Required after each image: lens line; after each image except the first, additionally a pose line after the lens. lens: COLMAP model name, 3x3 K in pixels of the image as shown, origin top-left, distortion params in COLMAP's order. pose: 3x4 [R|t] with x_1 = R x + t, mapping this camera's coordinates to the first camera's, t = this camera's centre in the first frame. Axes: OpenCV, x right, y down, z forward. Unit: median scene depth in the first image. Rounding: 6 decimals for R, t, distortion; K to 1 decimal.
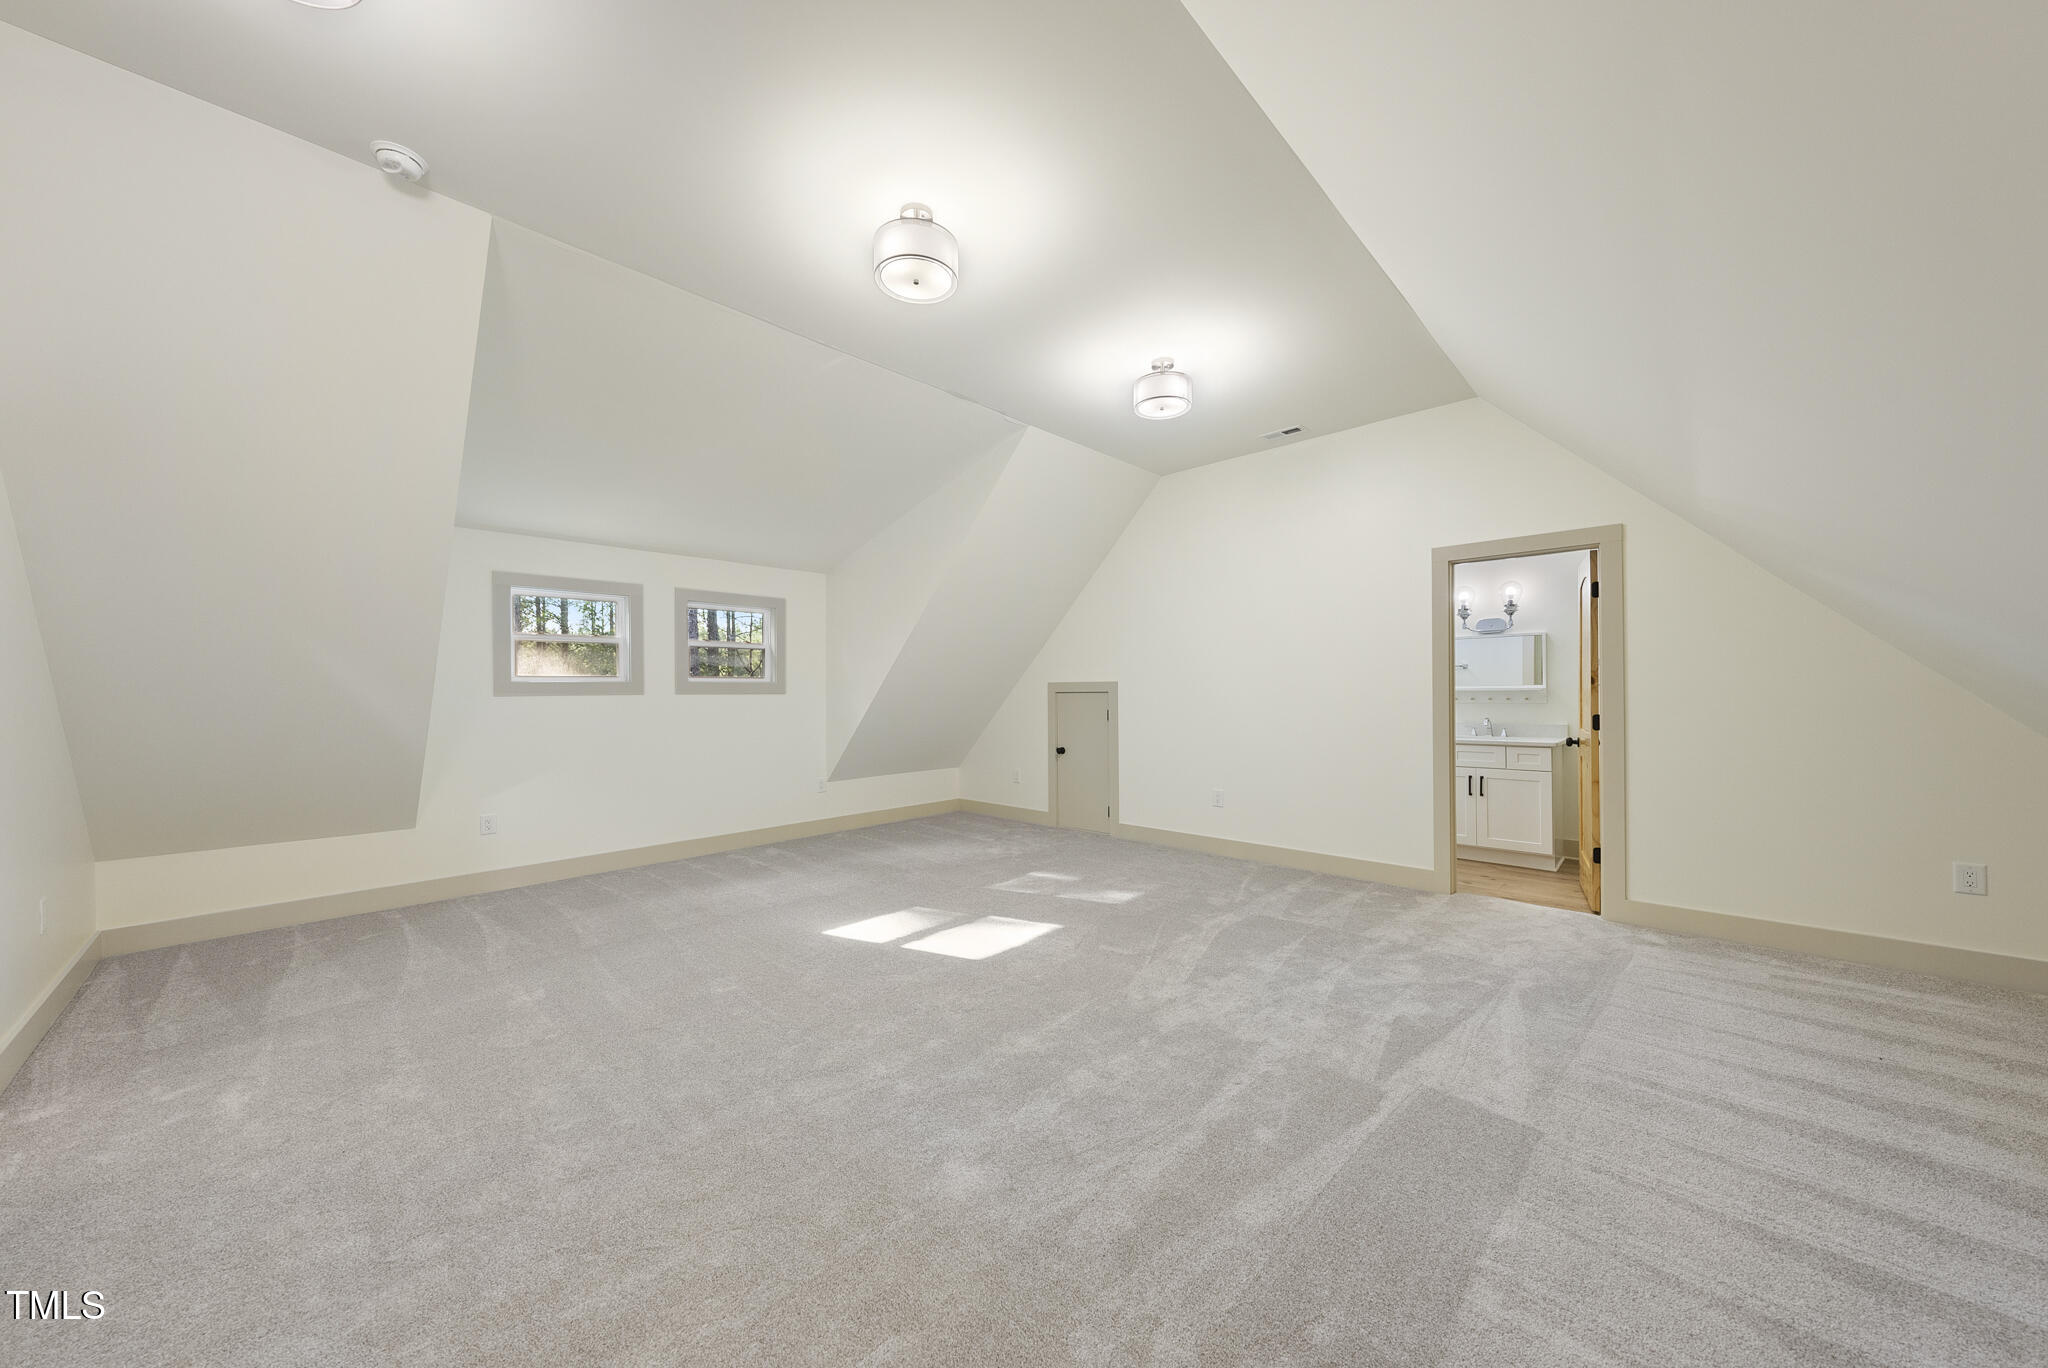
lens RADIAL K [[701.4, 0, 1024.8], [0, 701.4, 687.5], [0, 0, 1]] dist [-0.002203, 0.000372]
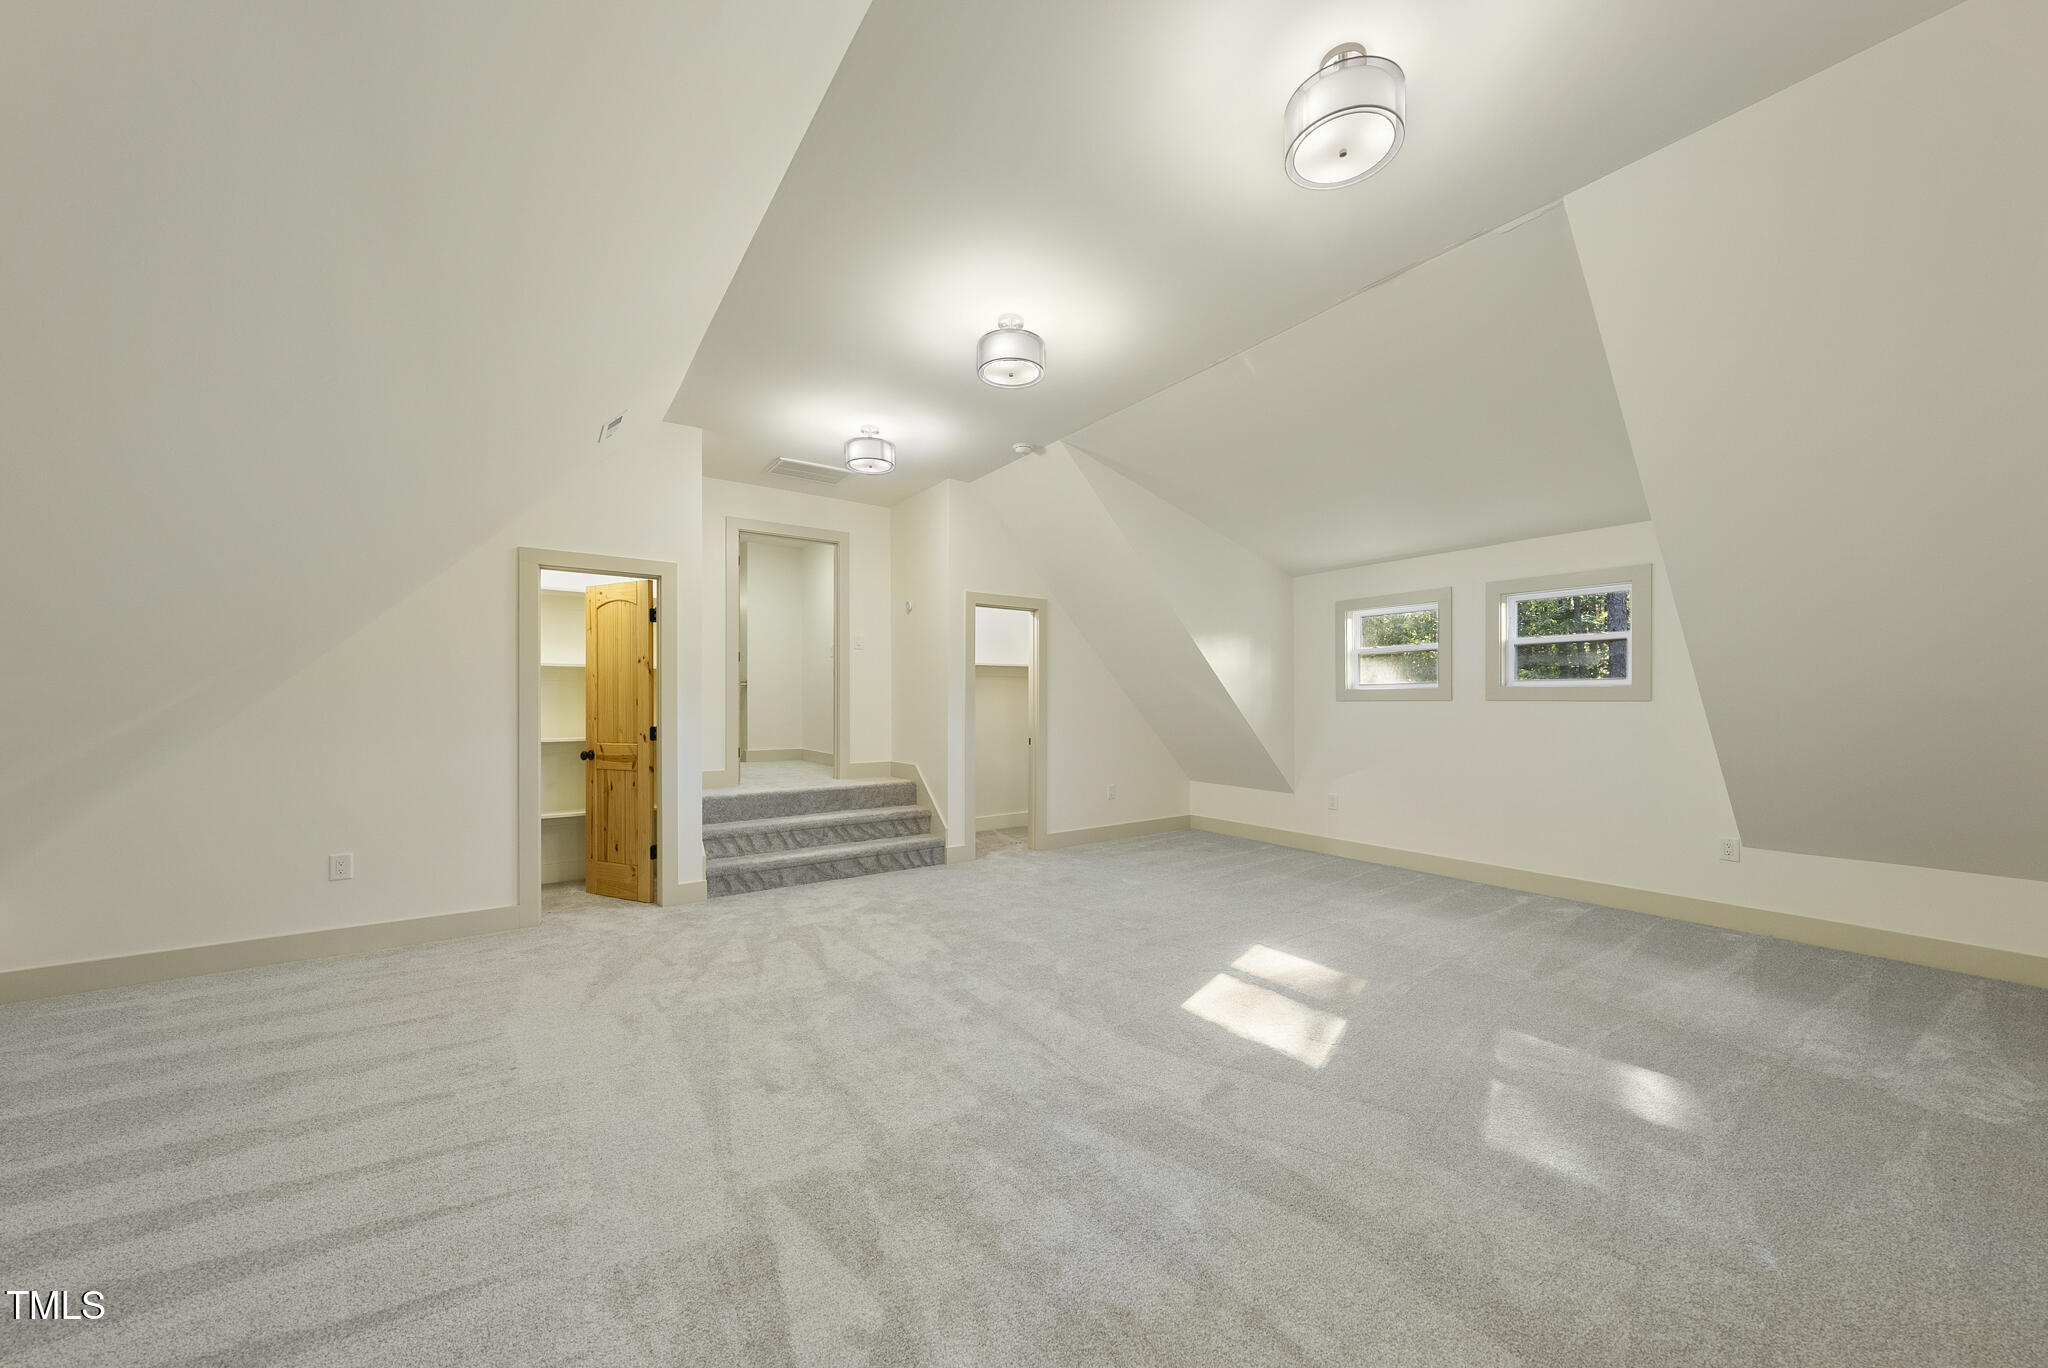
lens RADIAL K [[701.4, 0, 1024.3], [0, 701.4, 694.6], [0, 0, 1]] dist [-0.002203, 0.000372]
pose [[-0.184607, -0.000512, -0.982812, 0.576062], [0.005039, 0.999986, -0.001467, 0.000293], [0.982799, -0.005223, -0.184602, 0.676351]]
